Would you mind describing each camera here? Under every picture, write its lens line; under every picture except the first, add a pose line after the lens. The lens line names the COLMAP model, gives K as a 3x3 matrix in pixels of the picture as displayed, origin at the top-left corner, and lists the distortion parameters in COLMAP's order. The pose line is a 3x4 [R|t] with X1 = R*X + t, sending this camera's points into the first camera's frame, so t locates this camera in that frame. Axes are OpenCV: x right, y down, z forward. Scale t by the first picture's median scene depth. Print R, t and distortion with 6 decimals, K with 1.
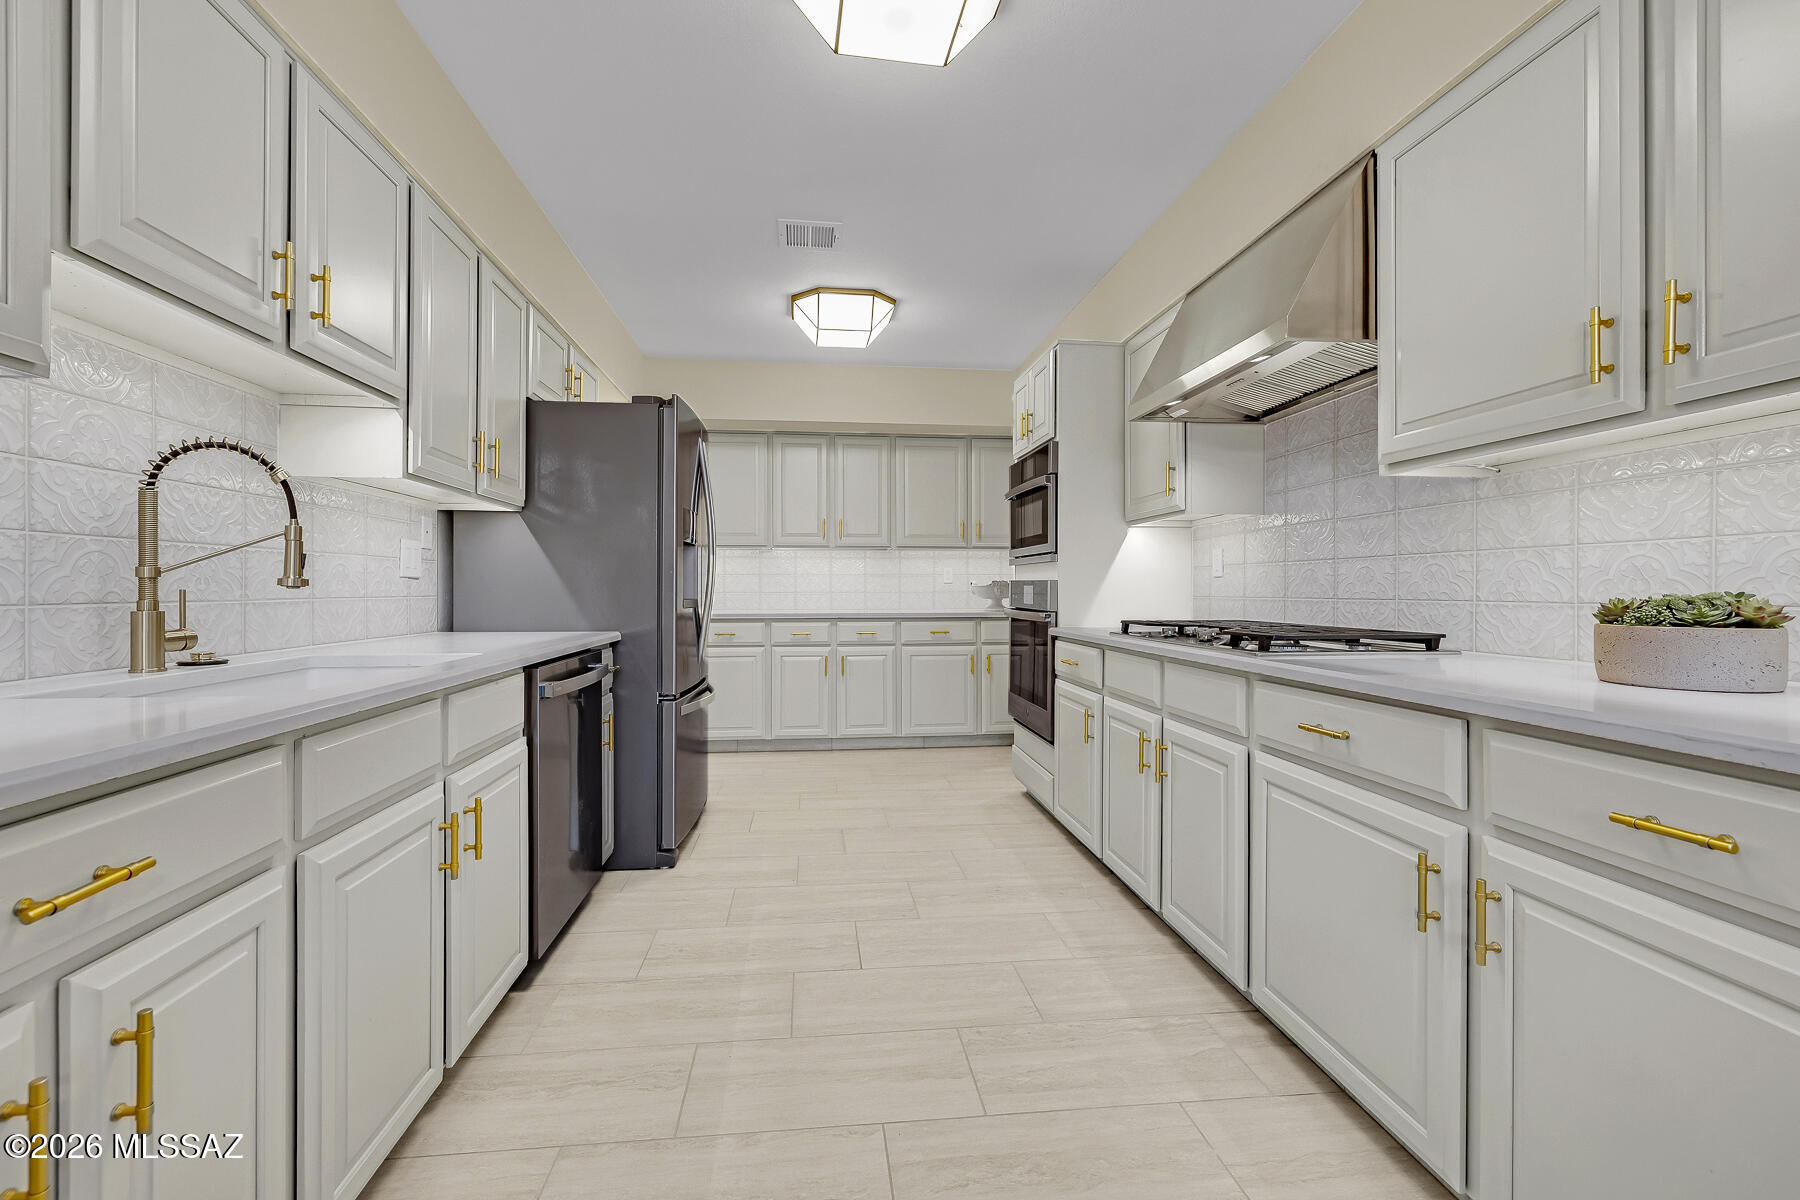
lens RADIAL K [[755.0, 0, 891.9], [0, 755.0, 591.9], [0, 0, 1]] dist [0.000775, 0.000064]
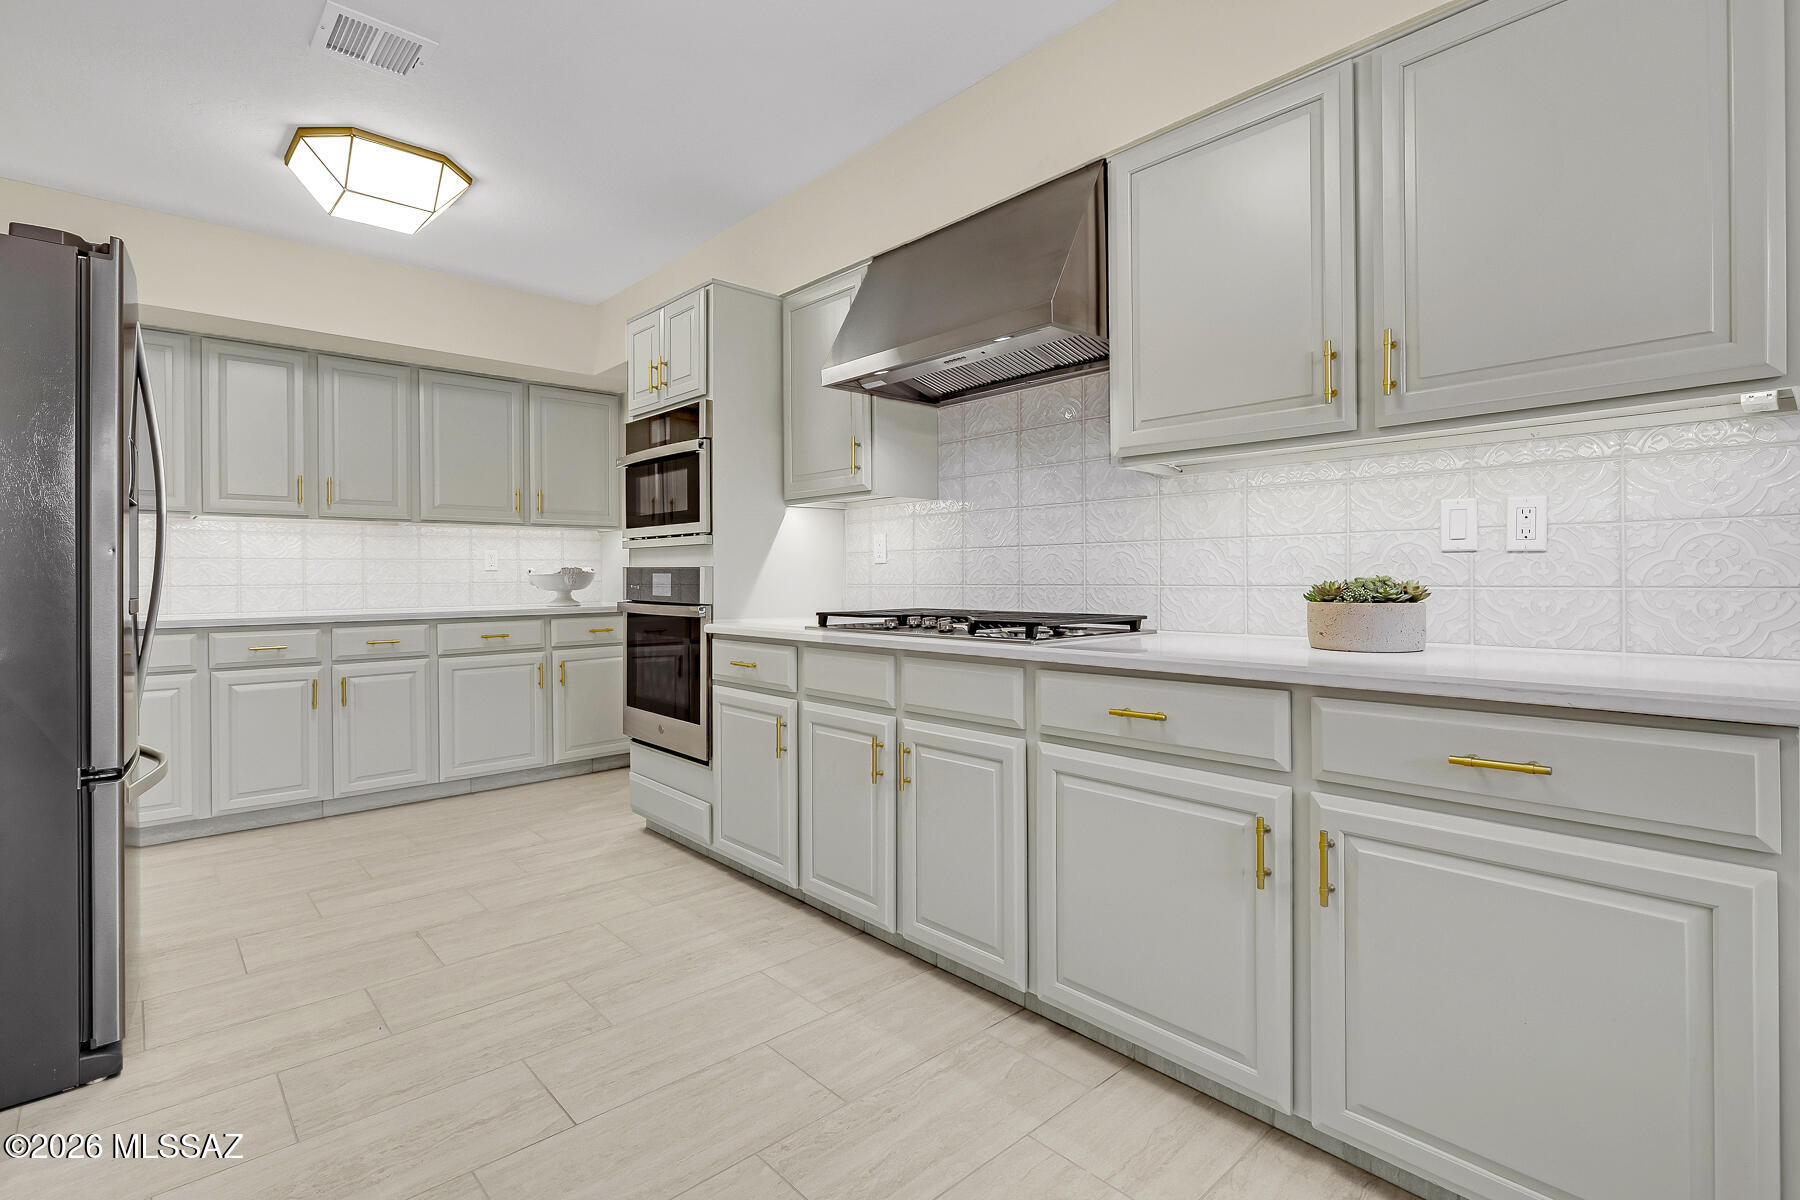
lens RADIAL K [[844.9, 0, 906.5], [0, 844.9, 578.0], [0, 0, 1]] dist [-0.005957, 0.000269]
pose [[0.803490, -0.006723, 0.595281, -0.210341], [0.008614, 0.999963, -0.000333, -0.001039], [-0.595257, 0.005395, 0.803518, 0.159922]]
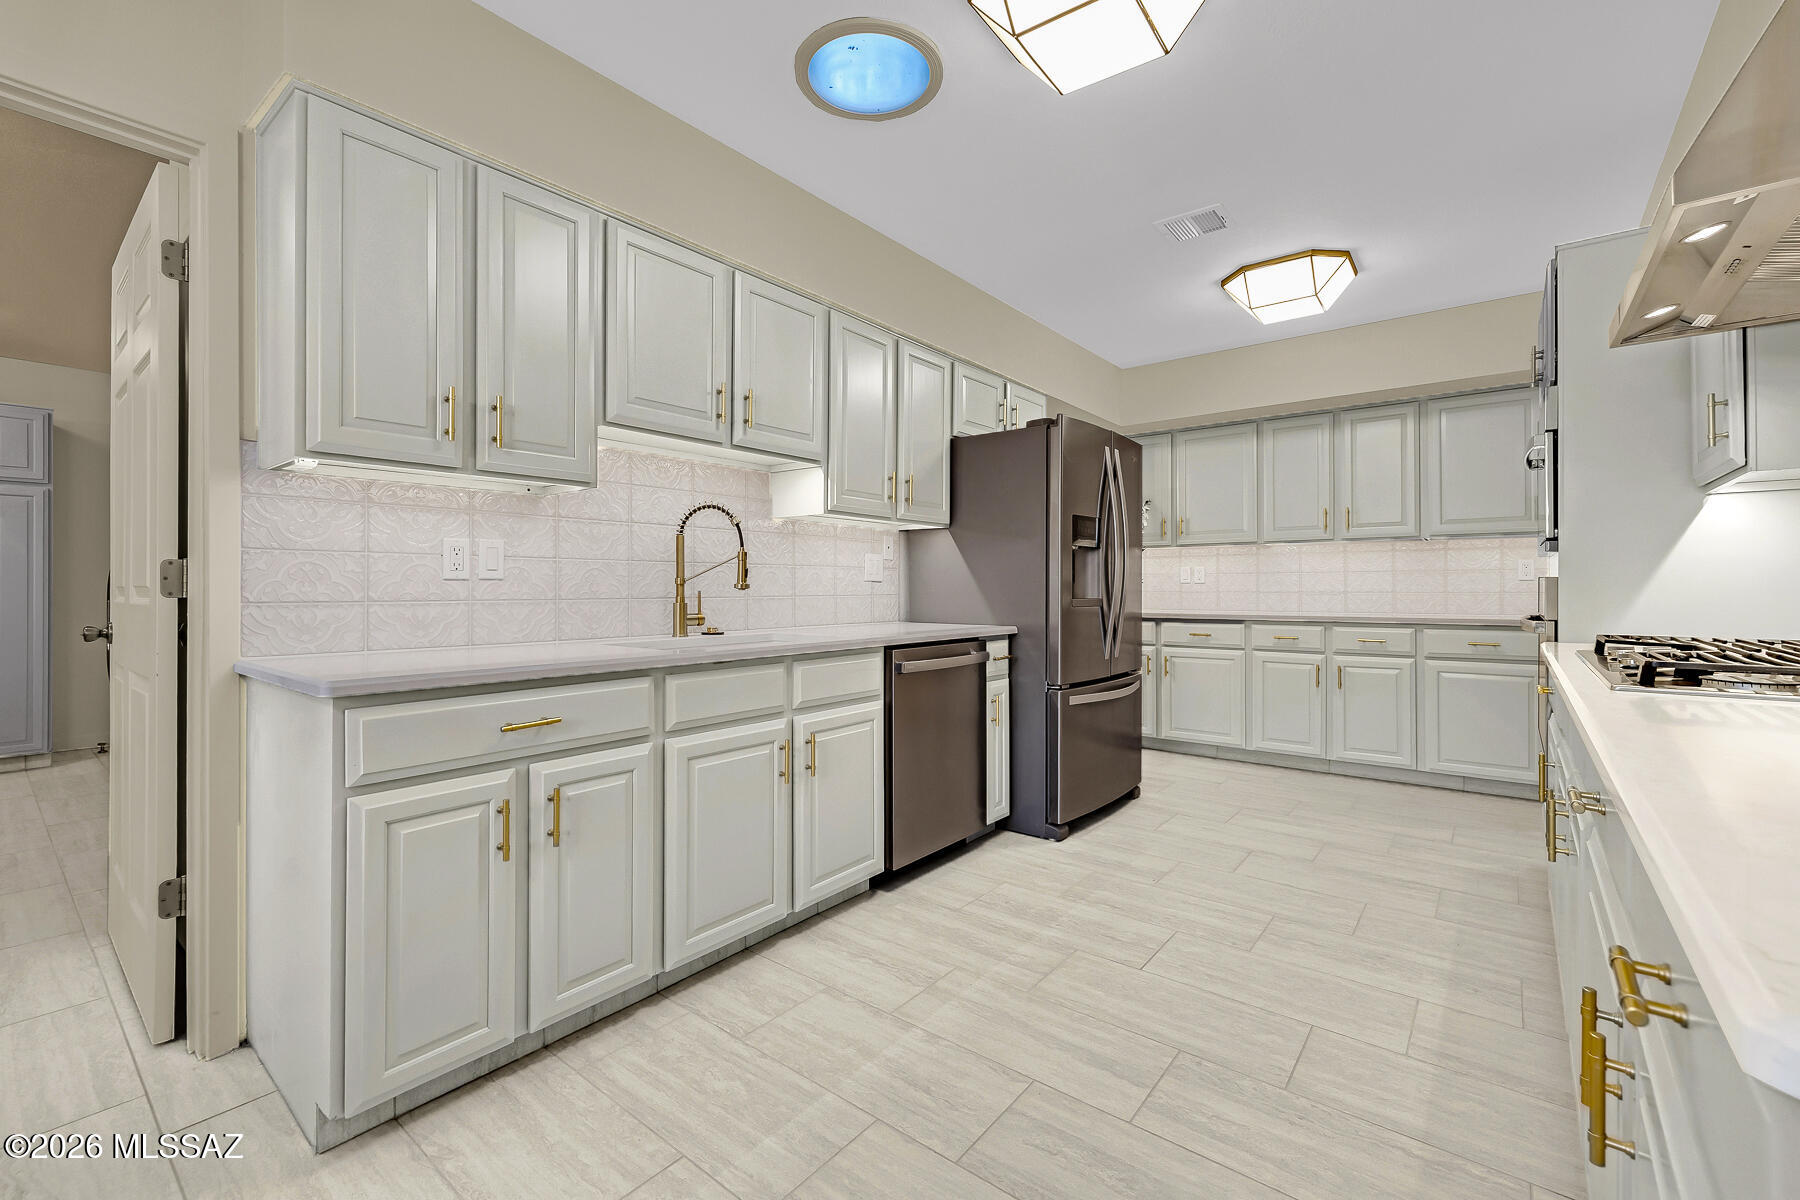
lens RADIAL K [[763.6, 0, 896.5], [0, 763.6, 585.3], [0, 0, 1]] dist [0.001210, 0.000154]
pose [[0.709844, -0.002692, -0.704354, 0.367359], [-0.001674, 0.999983, -0.005509, -0.003724], [0.704357, 0.005090, 0.709828, 0.041051]]
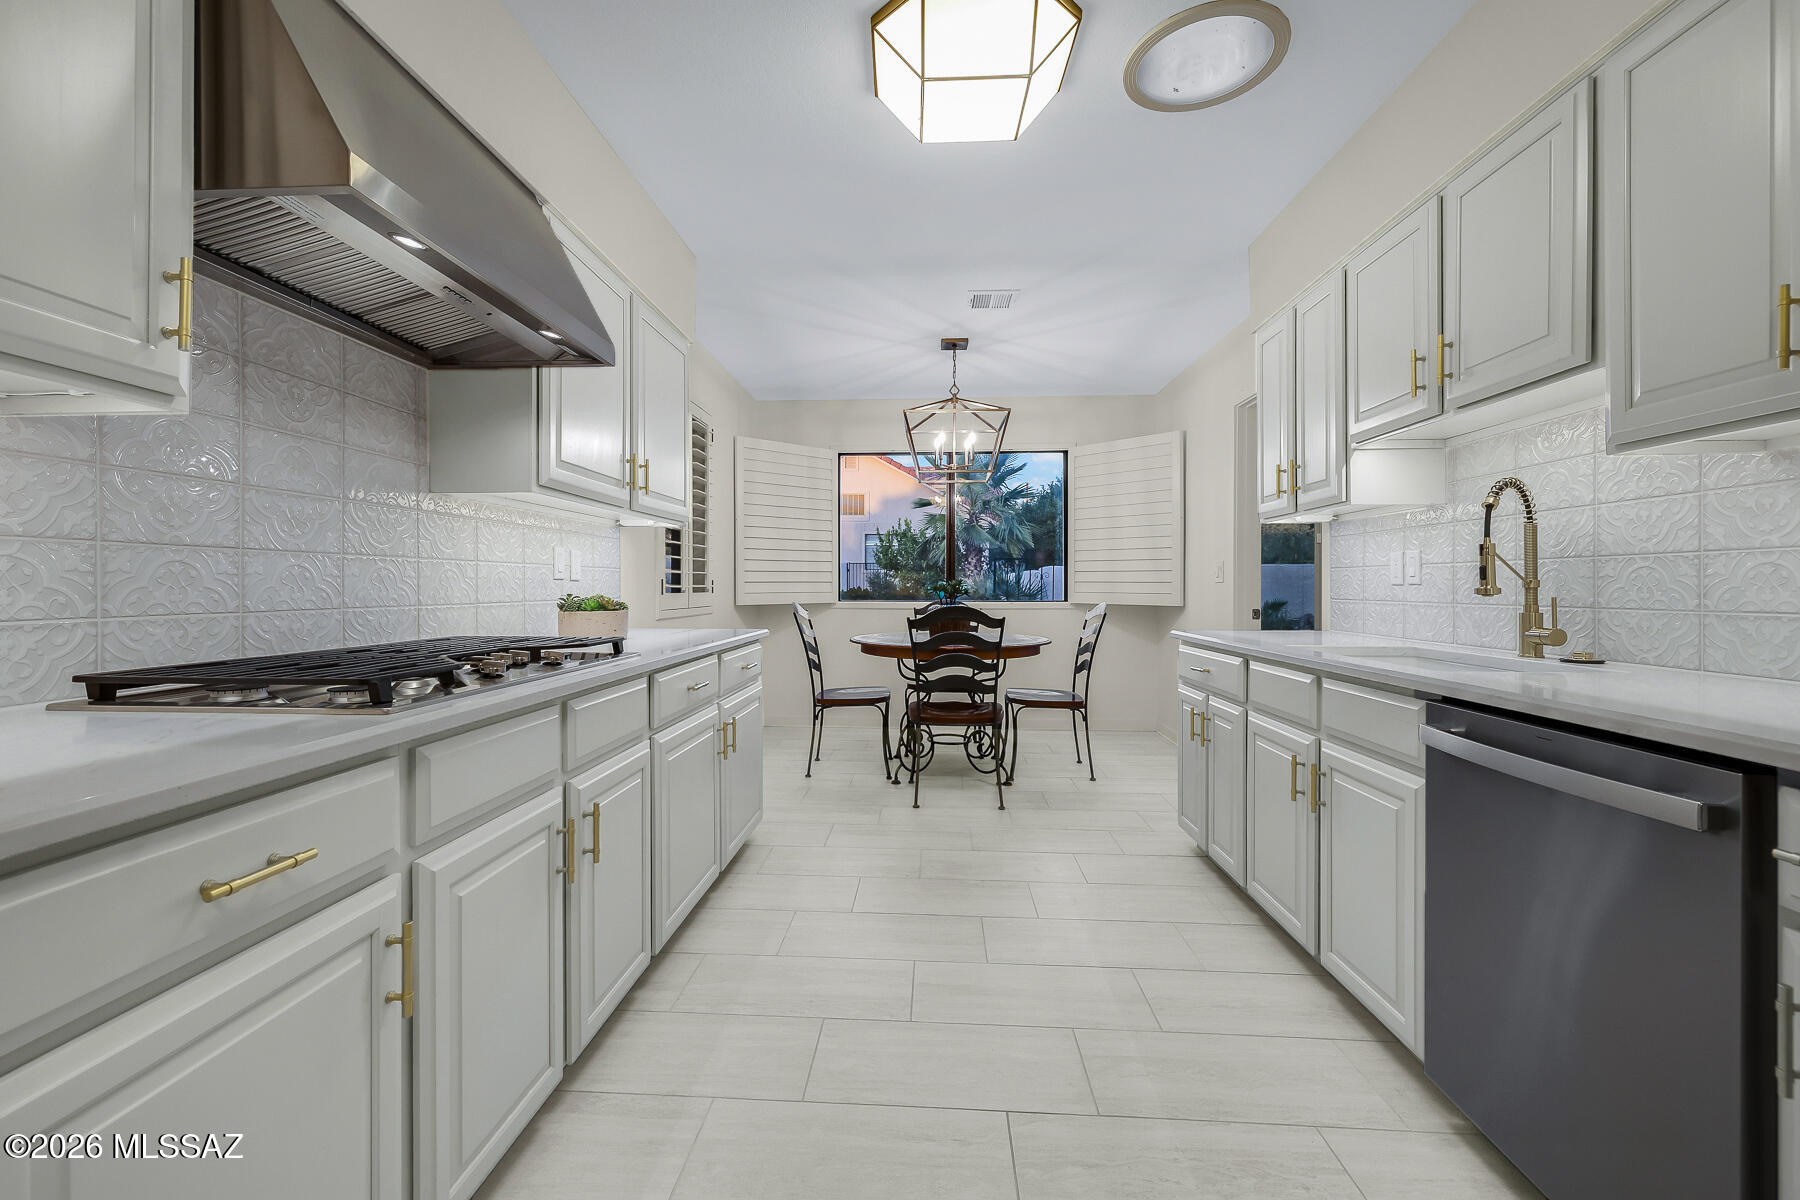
lens RADIAL K [[755.0, 0, 891.9], [0, 755.0, 591.9], [0, 0, 1]] dist [0.000775, 0.000064]
pose [[-0.985765, -0.001936, 0.168117, -0.043104], [-0.000354, 0.999955, 0.009438, -0.013221], [-0.168128, 0.009244, -0.985722, 1.446865]]
